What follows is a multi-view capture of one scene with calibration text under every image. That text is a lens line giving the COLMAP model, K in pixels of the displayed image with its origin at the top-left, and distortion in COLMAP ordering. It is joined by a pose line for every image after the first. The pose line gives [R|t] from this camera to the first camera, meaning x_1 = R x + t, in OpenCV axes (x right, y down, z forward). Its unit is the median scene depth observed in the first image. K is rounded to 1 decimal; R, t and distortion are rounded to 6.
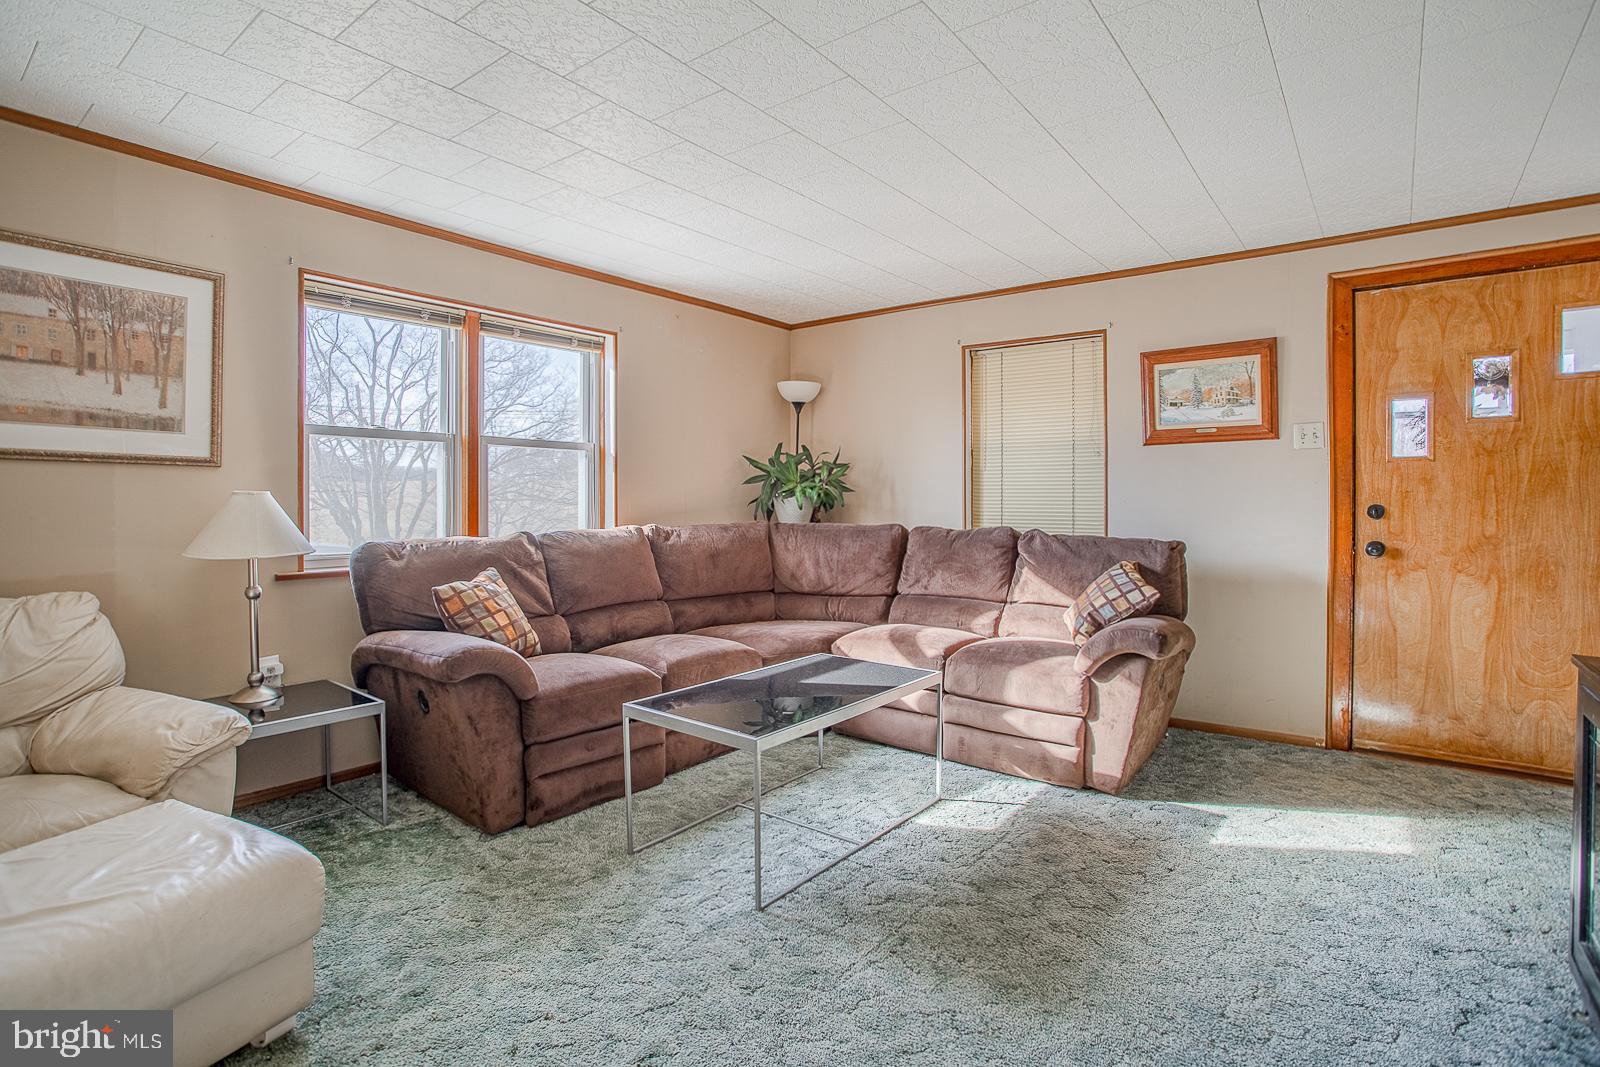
lens RADIAL K [[790.2, 0, 803.3], [0, 790.2, 510.2], [0, 0, 1]] dist [-0.075580, 0.036380]
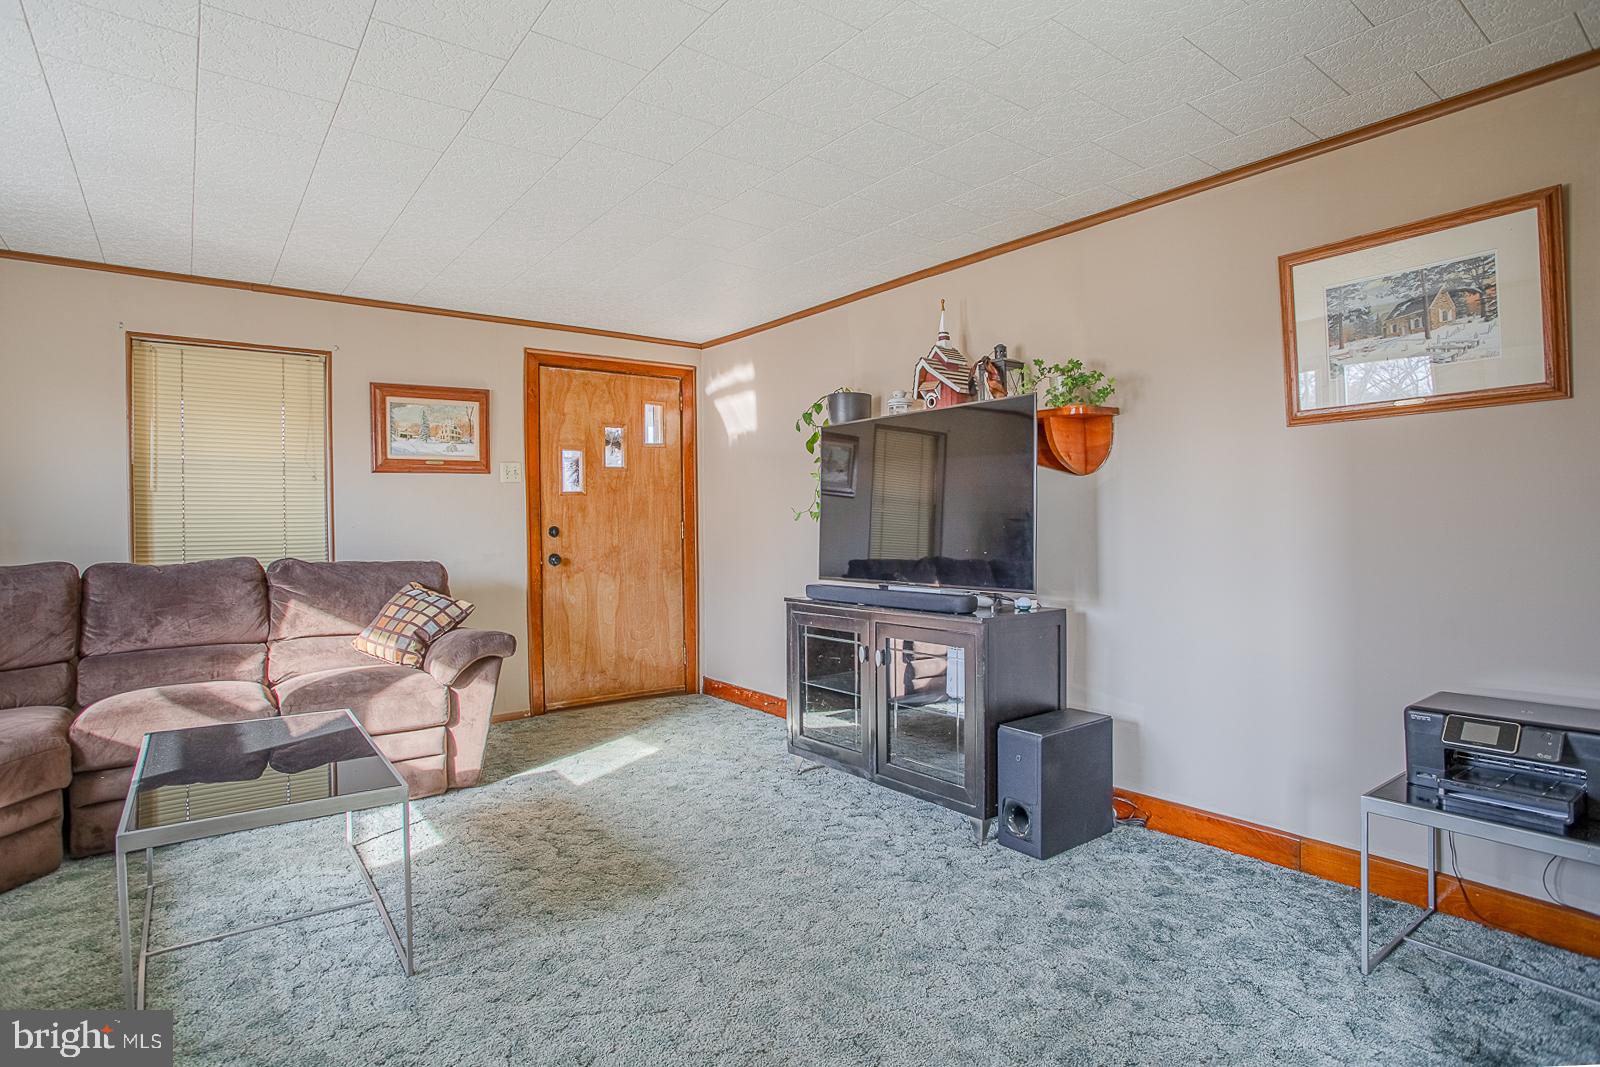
lens RADIAL K [[832.1, 0, 835.4], [0, 832.1, 526.0], [0, 0, 1]] dist [-0.081575, 0.034538]
pose [[0.228897, -0.009390, 0.973405, -0.555290], [0.024848, 0.999684, 0.003800, -0.001147], [-0.973133, 0.023317, 0.229058, 0.187994]]
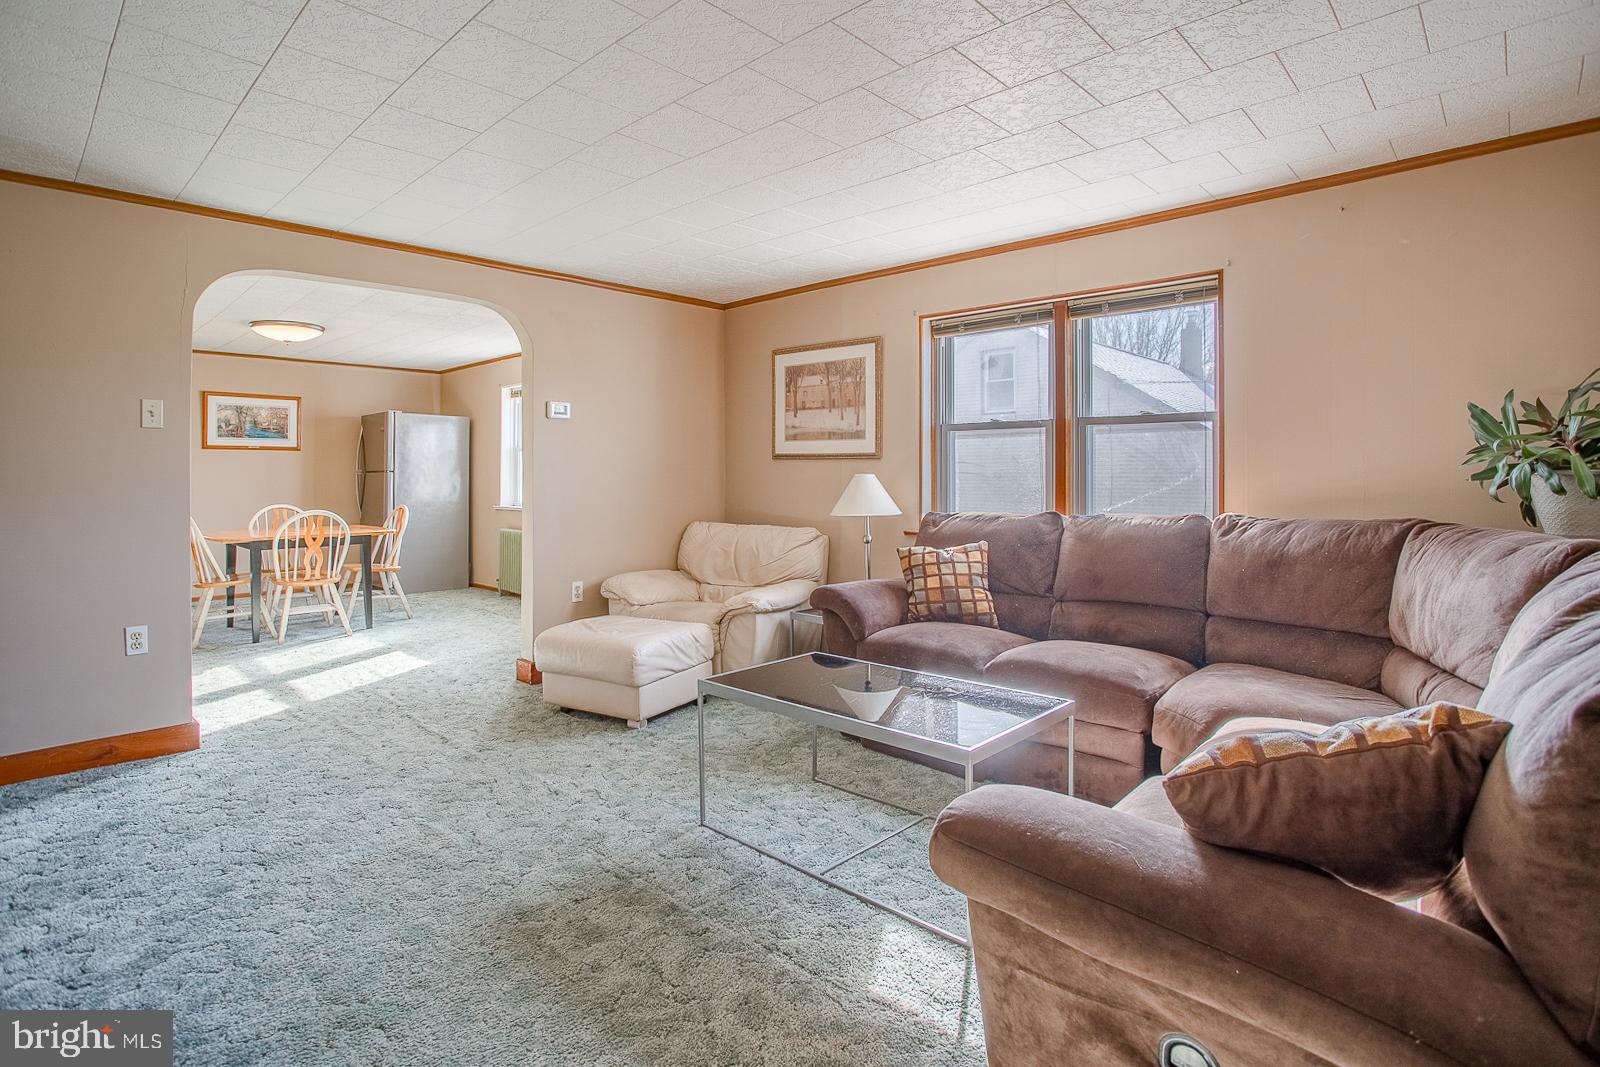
lens RADIAL K [[799.4, 0, 796.3], [0, 799.4, 497.2], [0, 0, 1]] dist [-0.069498, 0.029873]
pose [[-0.100125, 0.021046, -0.994752, 0.729638], [-0.012927, 0.999664, 0.022451, -0.010027], [0.994891, 0.015107, -0.099819, 0.817110]]
